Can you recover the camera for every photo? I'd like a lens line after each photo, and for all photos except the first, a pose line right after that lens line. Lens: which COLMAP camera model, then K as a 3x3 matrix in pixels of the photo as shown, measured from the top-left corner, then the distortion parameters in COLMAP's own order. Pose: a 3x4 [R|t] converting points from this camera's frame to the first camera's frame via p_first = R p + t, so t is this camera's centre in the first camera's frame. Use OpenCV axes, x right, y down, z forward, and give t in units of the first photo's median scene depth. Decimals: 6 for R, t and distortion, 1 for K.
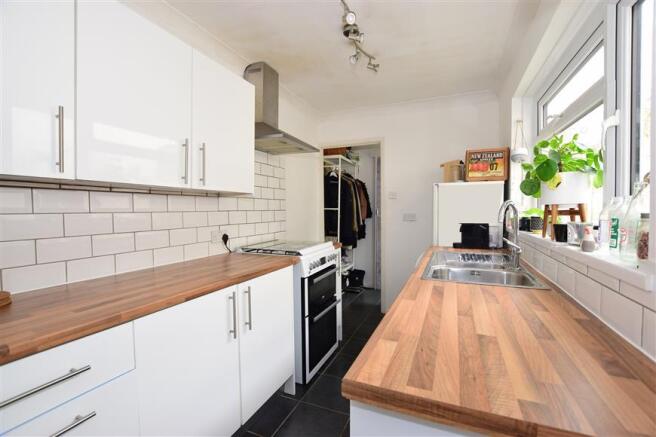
lens RADIAL K [[293.8, 0, 326.6], [0, 293.8, 215.4], [0, 0, 1]] dist [-0.003522, -0.000038]
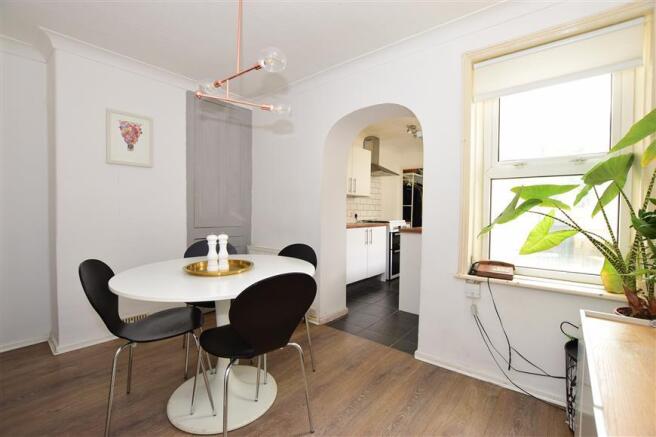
lens RADIAL K [[293.8, 0, 327.7], [0, 293.8, 215.1], [0, 0, 1]] dist [-0.003522, -0.000038]
pose [[0.960786, 0.015757, -0.276843, 0.074559], [-0.018627, 0.999797, -0.007738, 0.088397], [0.276665, 0.012592, 0.960884, -1.187441]]
